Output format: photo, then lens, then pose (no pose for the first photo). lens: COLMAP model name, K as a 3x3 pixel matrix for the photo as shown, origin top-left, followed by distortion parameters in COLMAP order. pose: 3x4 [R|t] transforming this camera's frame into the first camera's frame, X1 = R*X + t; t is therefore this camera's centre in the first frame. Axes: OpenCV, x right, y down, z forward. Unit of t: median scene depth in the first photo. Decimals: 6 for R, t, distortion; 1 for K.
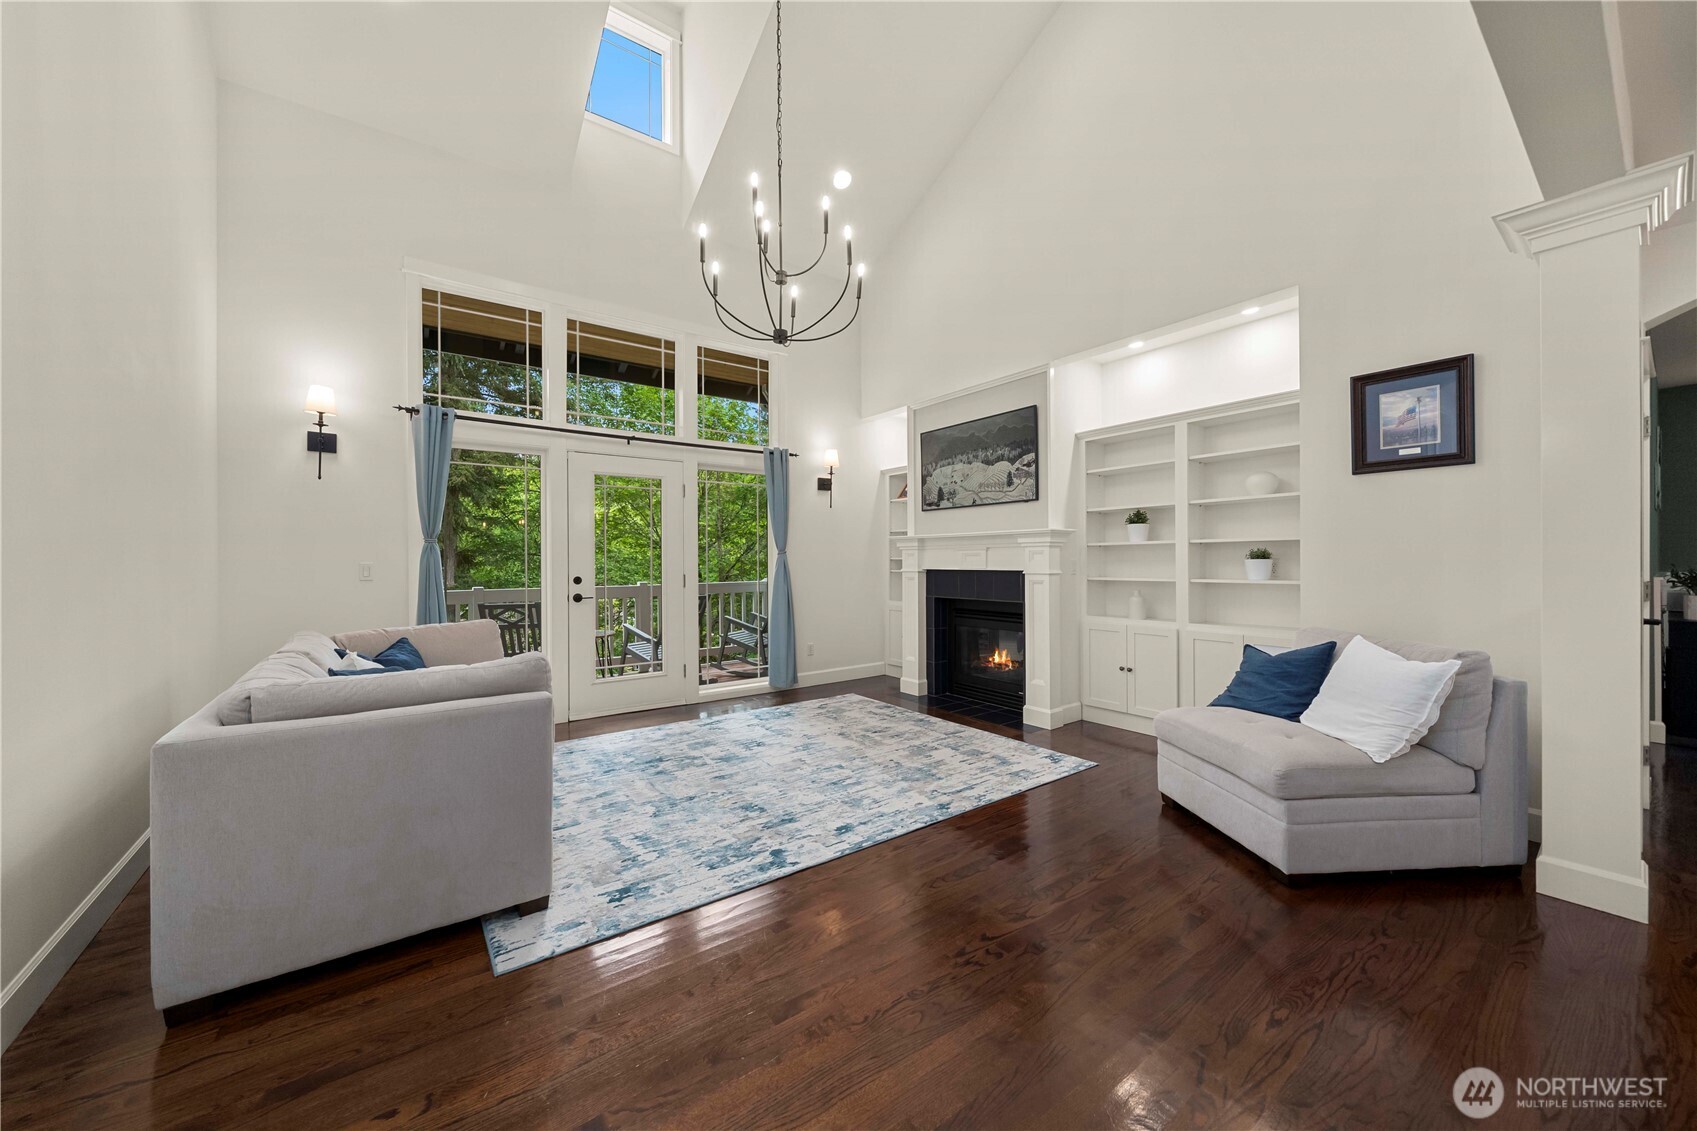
lens RADIAL K [[619.0, 0, 832.4], [0, 619.0, 568.4], [0, 0, 1]] dist [-0.005648, 0.000029]
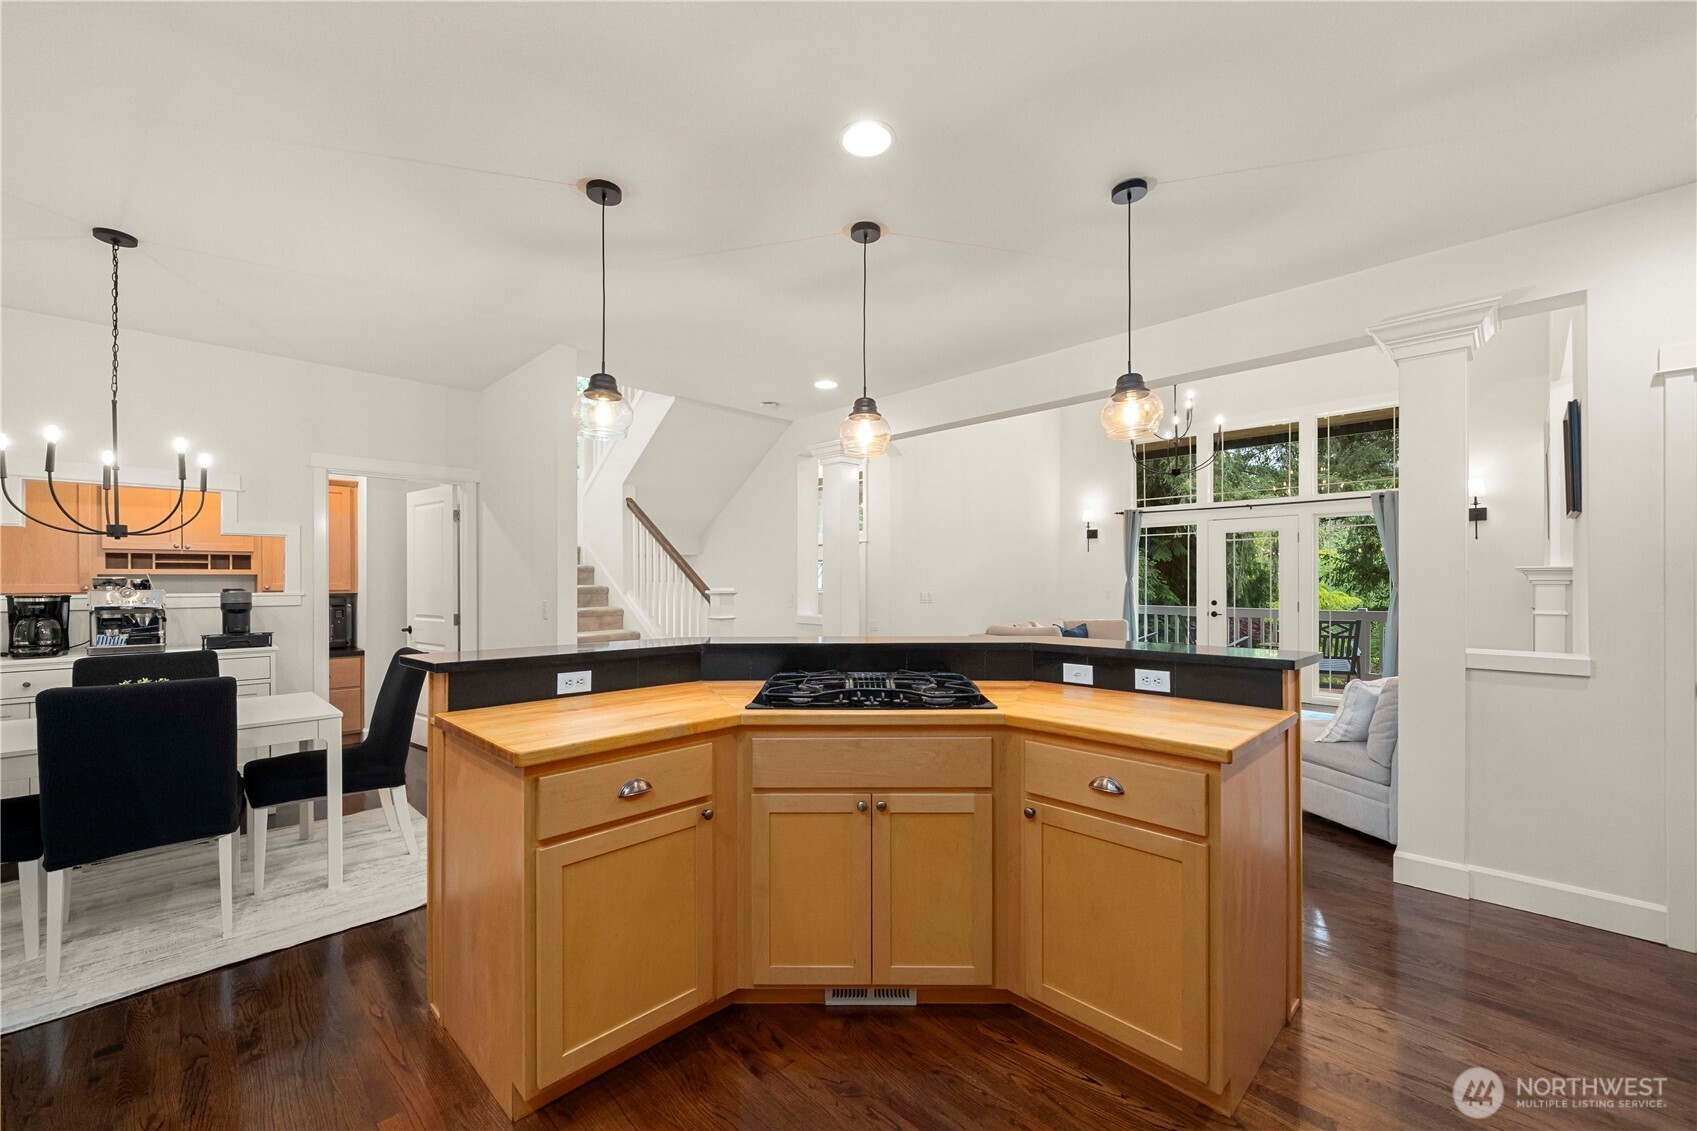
lens RADIAL K [[670.6, 0, 855.9], [0, 670.6, 580.8], [0, 0, 1]] dist [-0.000028, -0.000008]
pose [[0.178572, 0.002587, -0.983924, 1.379452], [-0.012521, 0.999922, 0.000356, -0.031888], [0.983847, 0.012256, 0.178590, -0.236587]]
